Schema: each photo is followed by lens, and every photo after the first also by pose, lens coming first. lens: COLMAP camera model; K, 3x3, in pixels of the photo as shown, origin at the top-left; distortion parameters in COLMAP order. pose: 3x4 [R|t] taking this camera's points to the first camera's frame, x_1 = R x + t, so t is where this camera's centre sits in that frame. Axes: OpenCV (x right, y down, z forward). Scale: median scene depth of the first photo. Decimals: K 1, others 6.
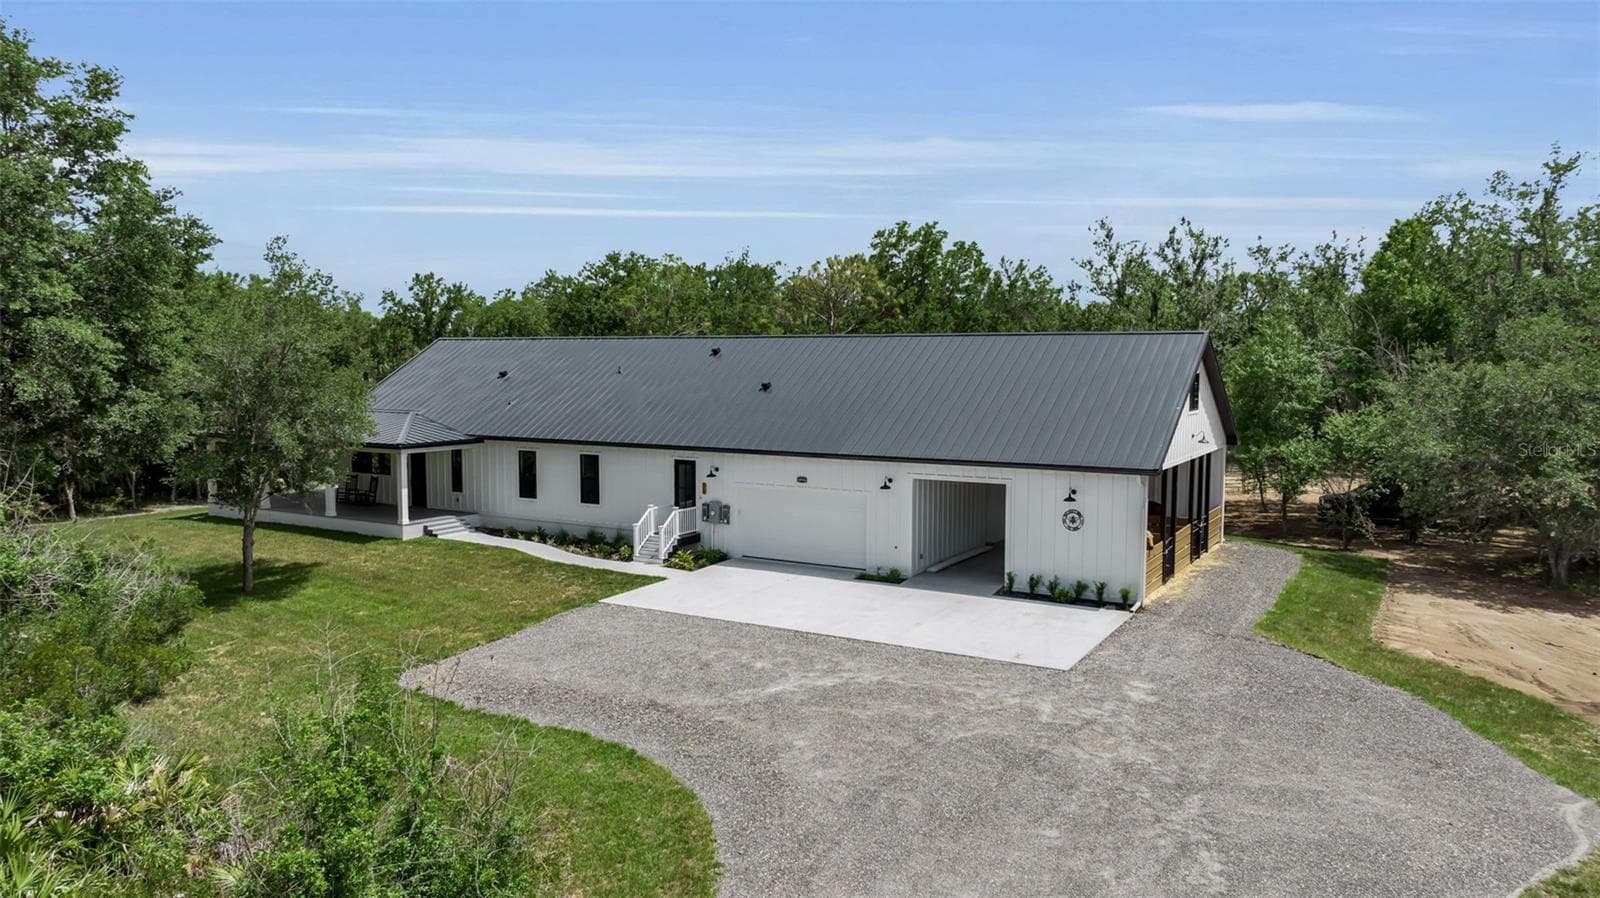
lens RADIAL K [[1119.8, 0, 807.4], [0, 1119.8, 441.4], [0, 0, 1]] dist [-0.019295, 0.024122]
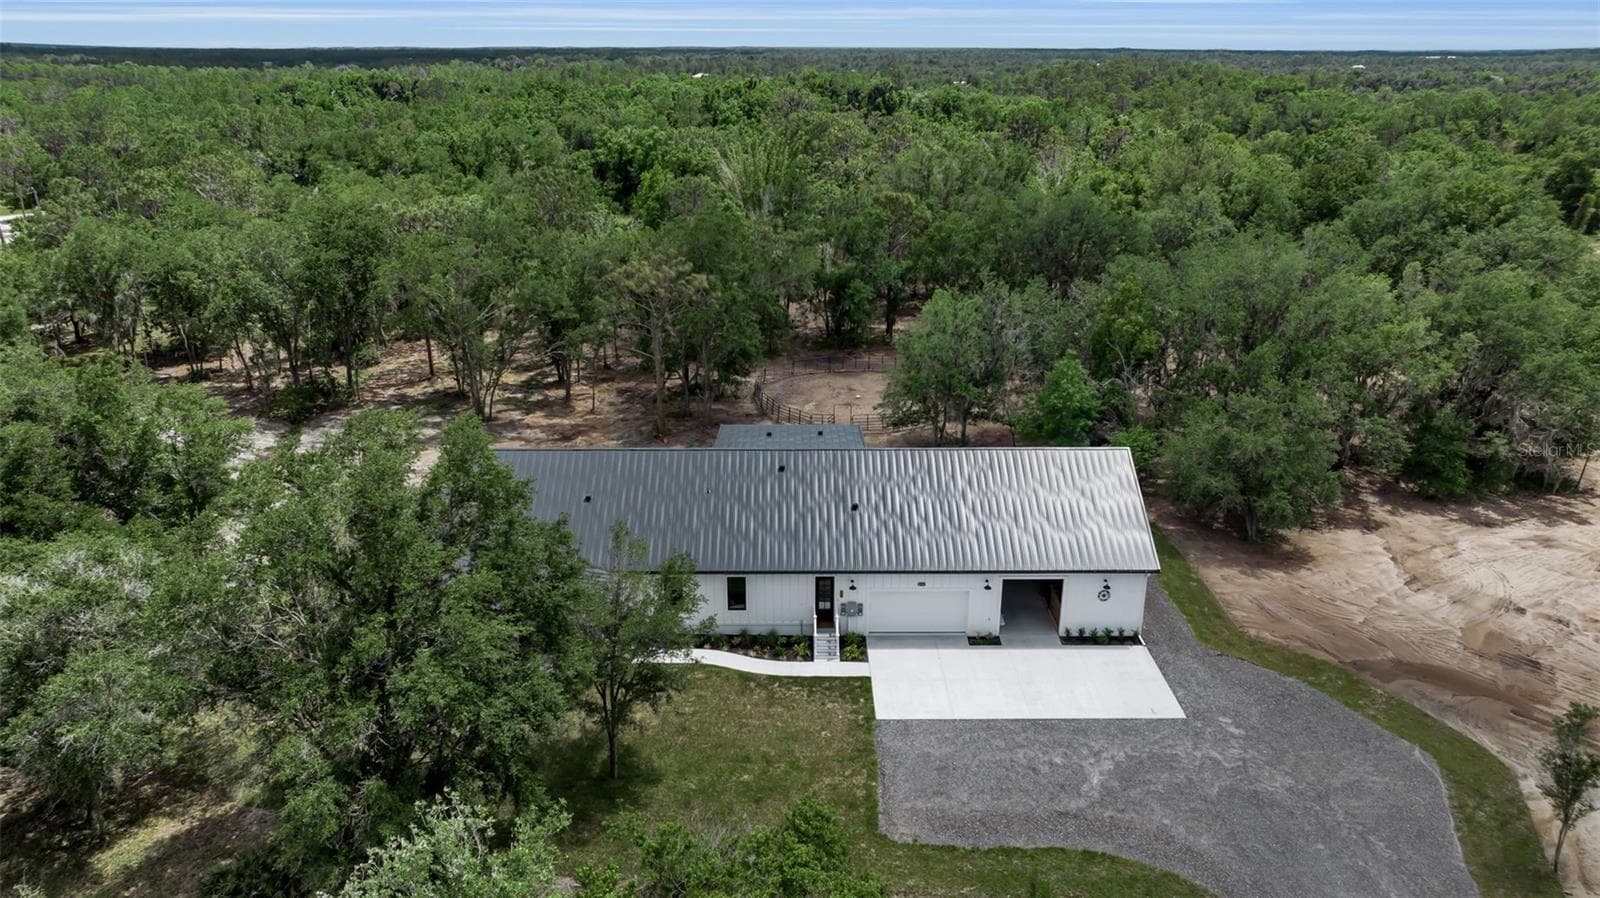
lens RADIAL K [[1110.5, 0, 809.1], [0, 1110.5, 452.8], [0, 0, 1]] dist [-0.019191, -0.003107]
pose [[0.856519, -0.176699, 0.484926, -0.882025], [0.035729, 0.957614, 0.285831, -0.604444], [-0.514878, -0.227493, 0.826527, -0.113296]]
